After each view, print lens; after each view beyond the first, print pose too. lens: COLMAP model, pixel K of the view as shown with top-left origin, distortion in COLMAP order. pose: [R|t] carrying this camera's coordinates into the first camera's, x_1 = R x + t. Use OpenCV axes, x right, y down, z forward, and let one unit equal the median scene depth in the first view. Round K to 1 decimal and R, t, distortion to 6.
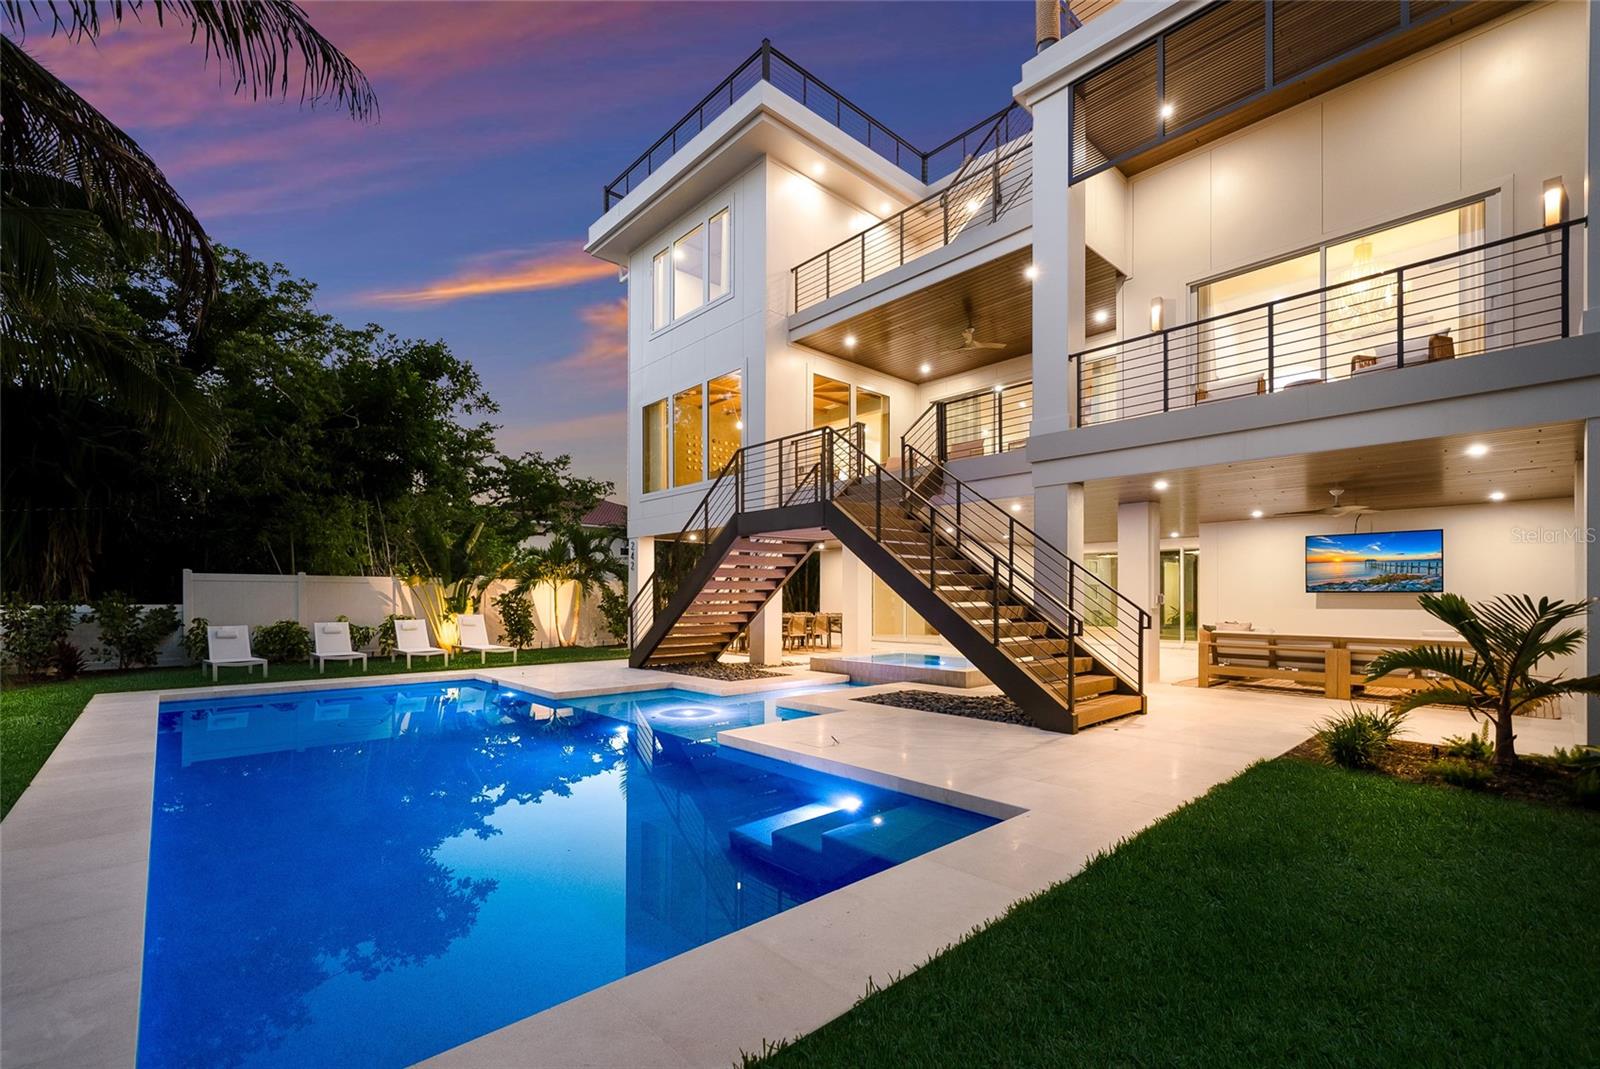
lens RADIAL K [[658.6, 0, 796.3], [0, 658.6, 570.8], [0, 0, 1]] dist [0.018471, -0.009982]
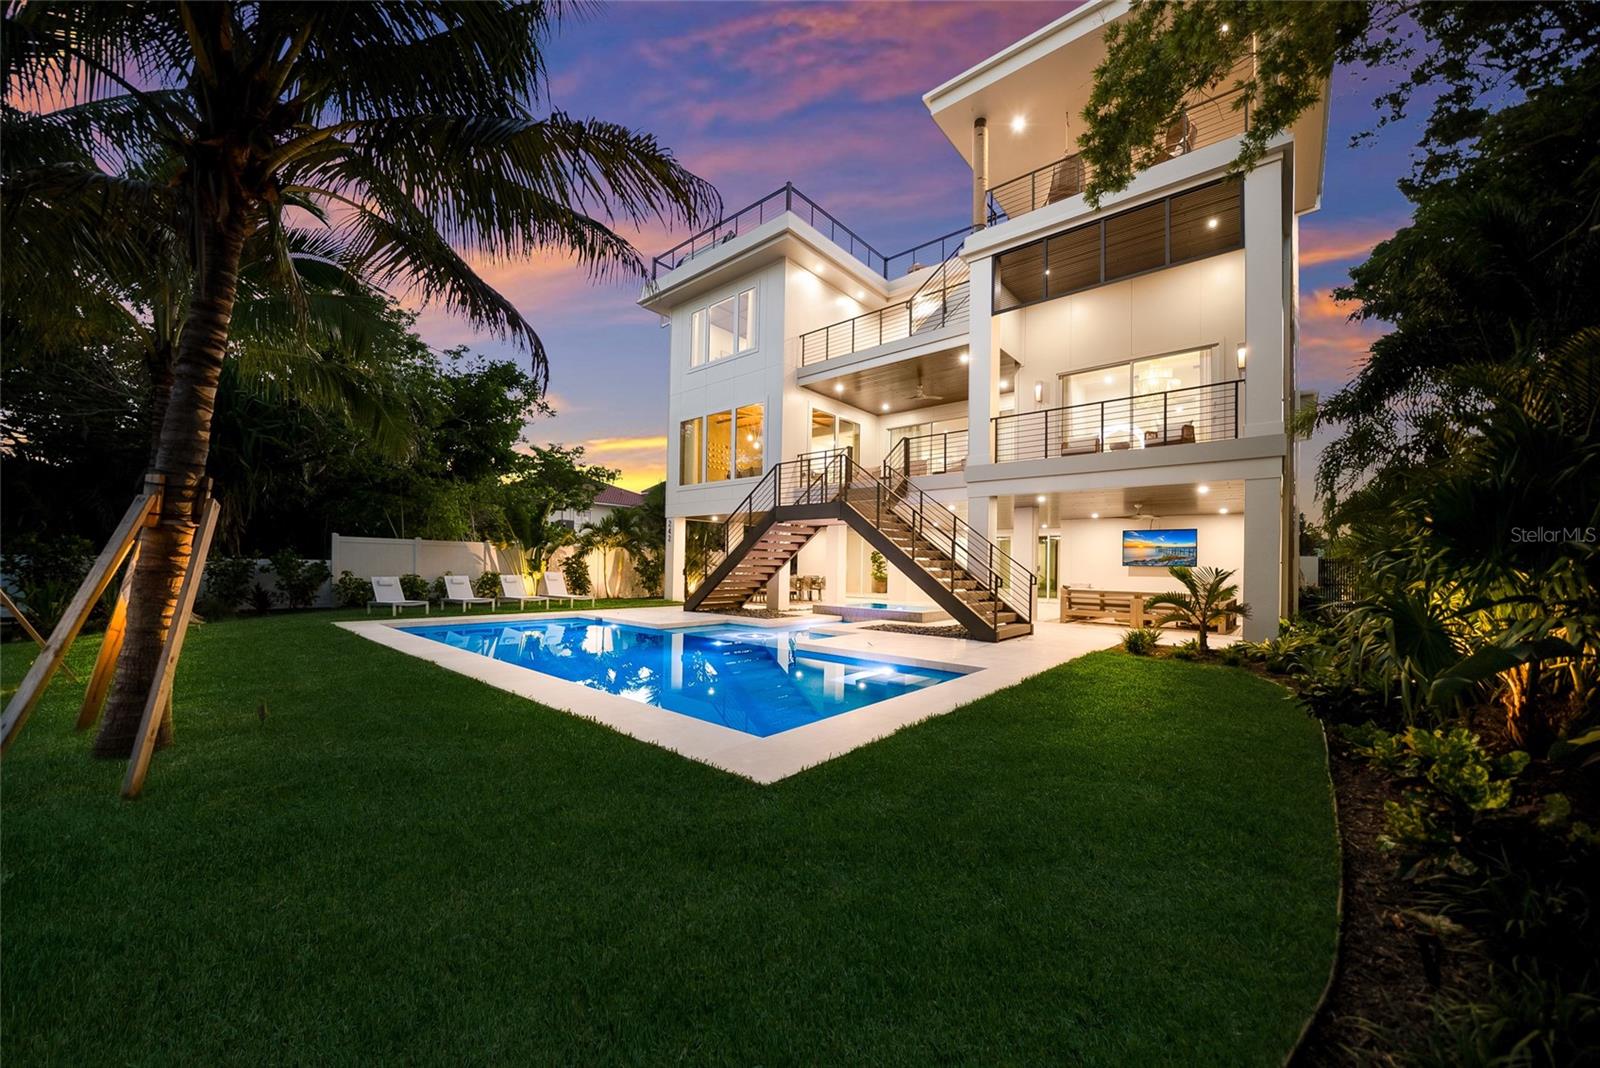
lens RADIAL K [[573.4, 0, 800.0], [0, 573.4, 534.0], [0, 0, 1]] dist [-0.000177, 0.000009]
pose [[0.991491, 0.025081, 0.127735, -0.168396], [-0.023001, 0.999578, -0.017732, -0.002018], [-0.128126, 0.014643, 0.991650, -0.252800]]
